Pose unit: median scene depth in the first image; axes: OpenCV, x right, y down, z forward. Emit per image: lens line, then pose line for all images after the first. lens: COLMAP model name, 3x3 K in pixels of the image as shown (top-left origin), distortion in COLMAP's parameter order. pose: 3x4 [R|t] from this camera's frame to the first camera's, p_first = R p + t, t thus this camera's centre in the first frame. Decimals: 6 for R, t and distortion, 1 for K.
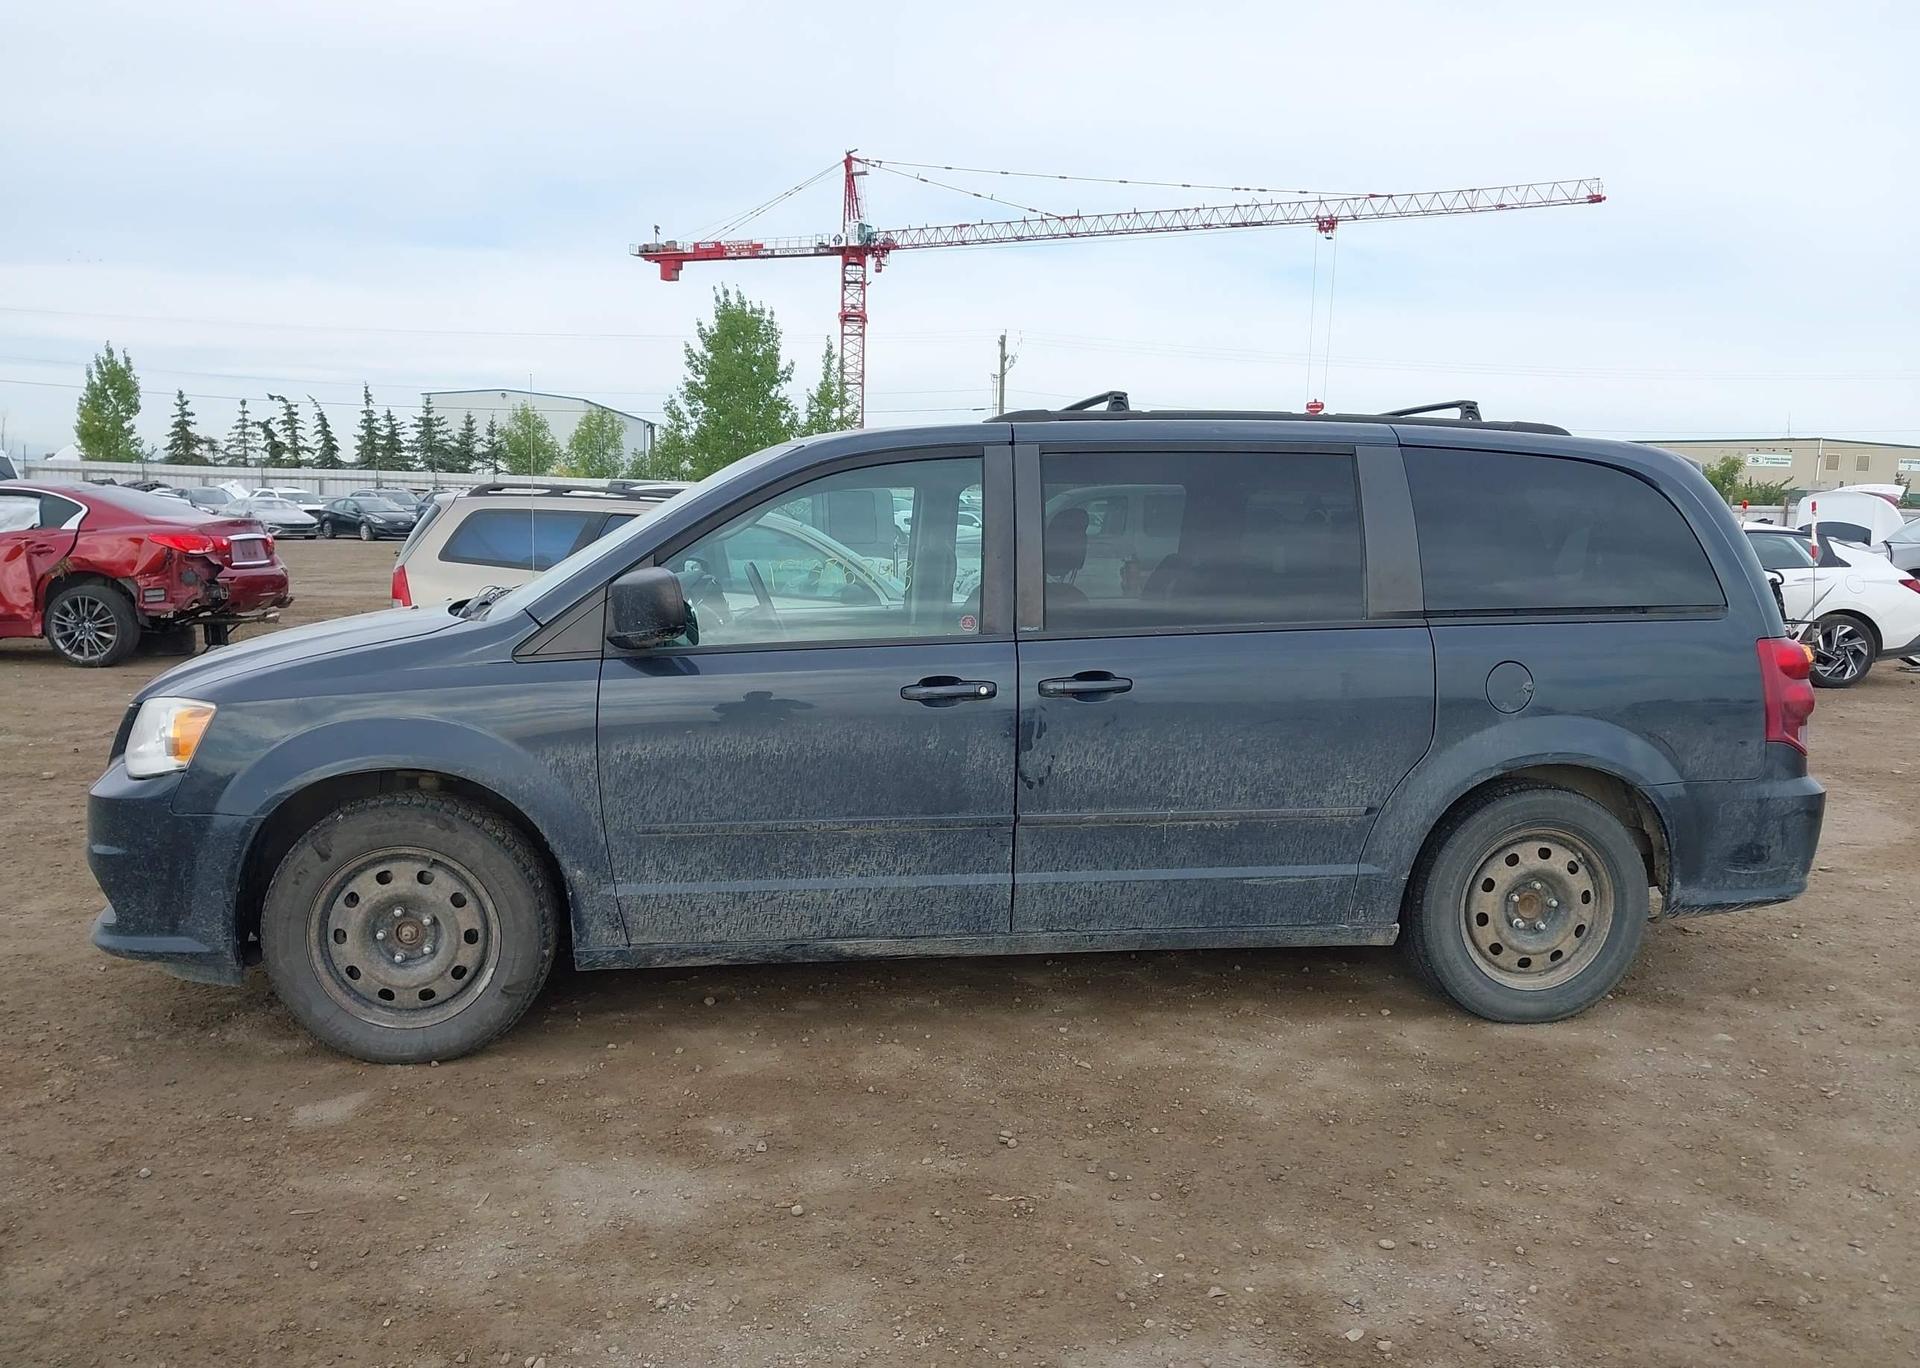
lens RADIAL K [[1488.8, 0, 960.0], [0, 1488.8, 684.0], [0, 0, 1]] dist [0.193438, -0.478075]
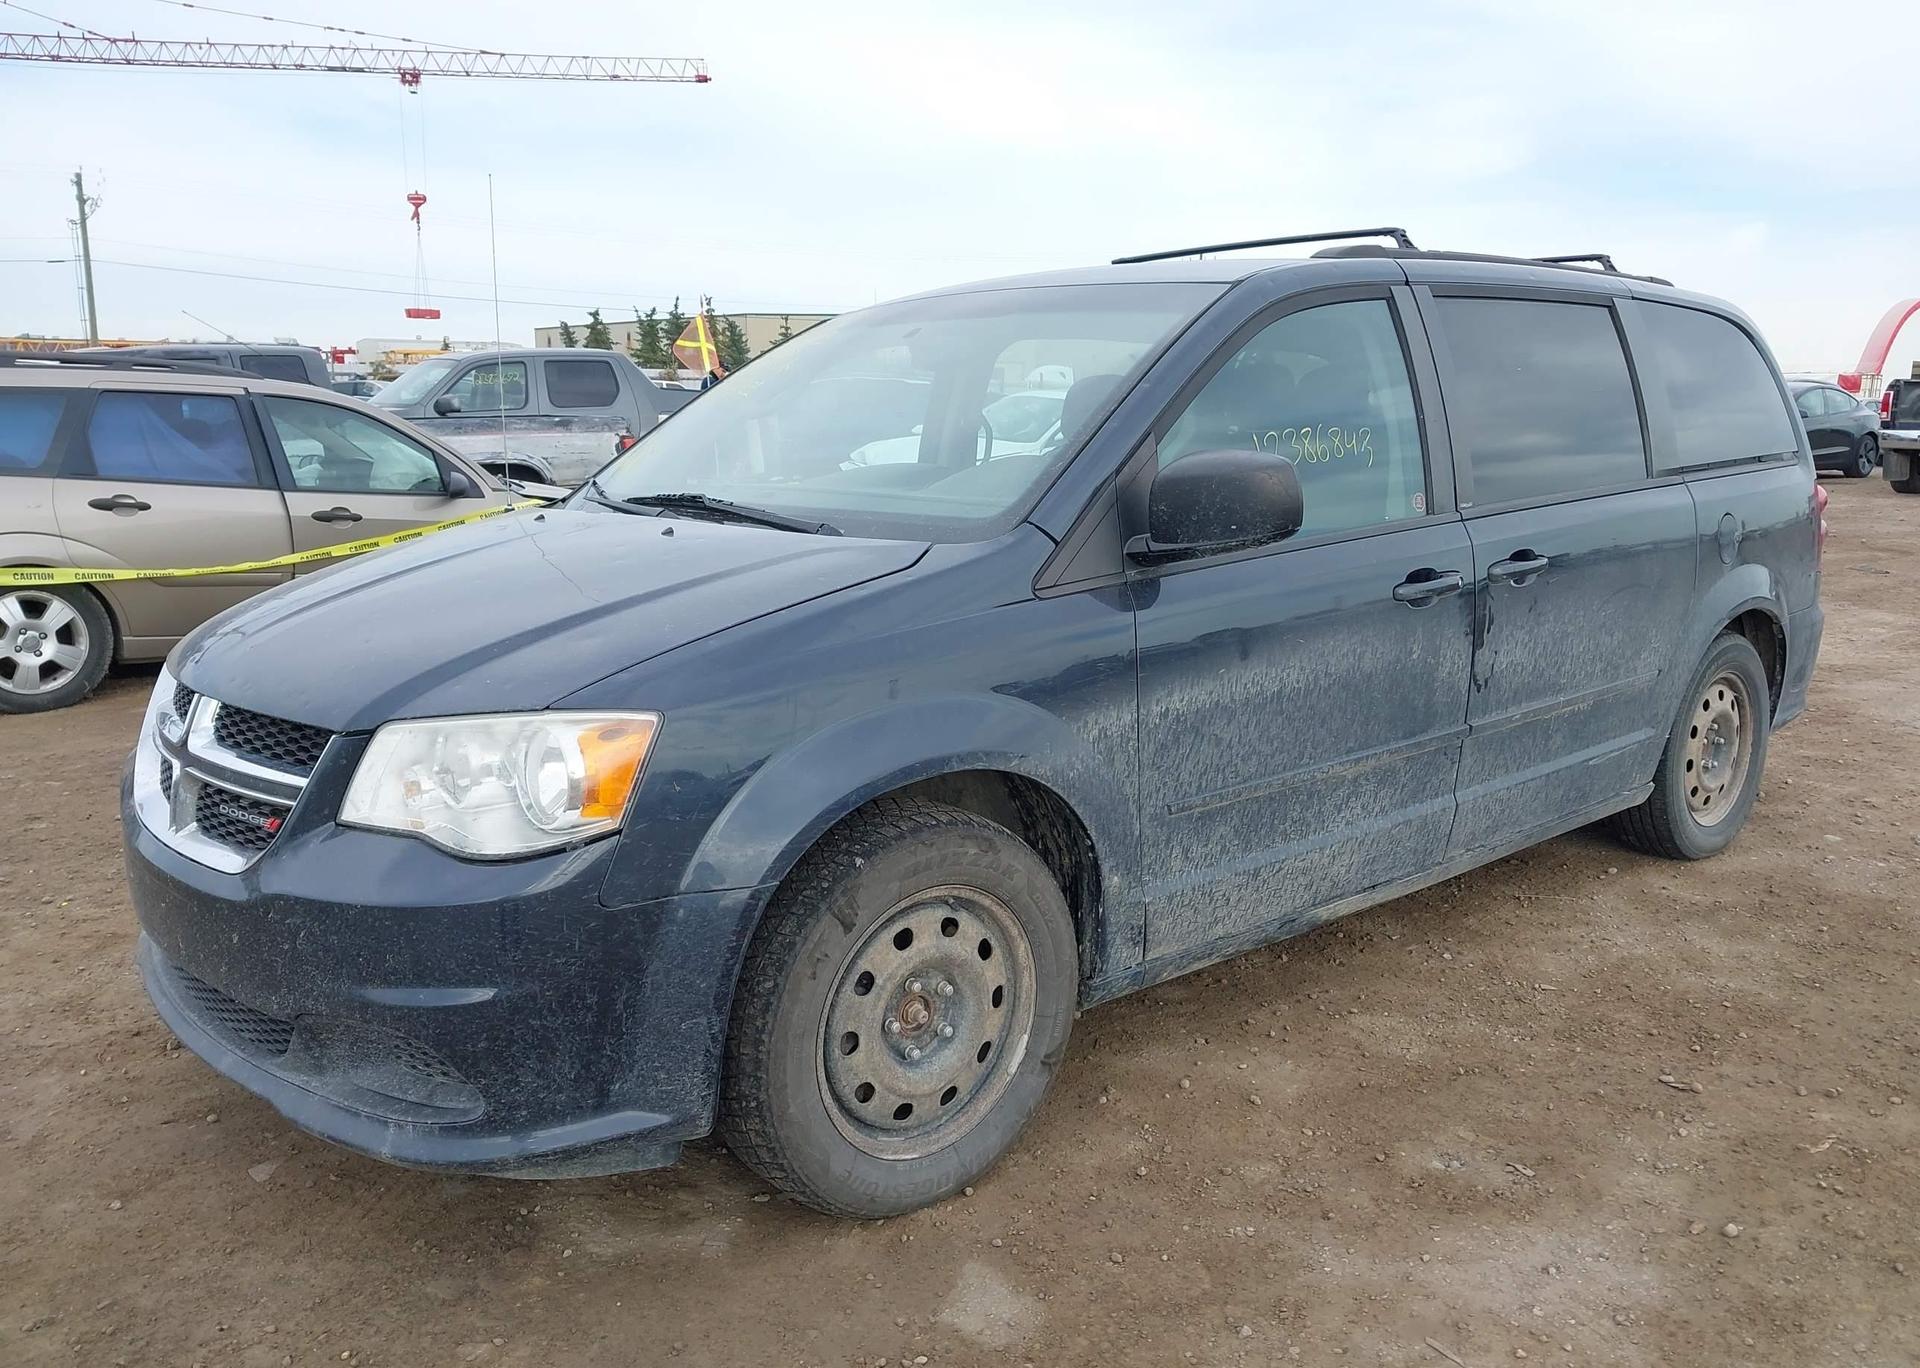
lens RADIAL K [[1488.8, 0, 960.0], [0, 1488.8, 684.0], [0, 0, 1]] dist [0.193438, -0.478075]
pose [[0.846560, -0.116962, 0.519284, -0.633000], [0.073402, 0.991891, 0.103747, -0.045356], [-0.527208, -0.049712, 0.848281, 0.403320]]
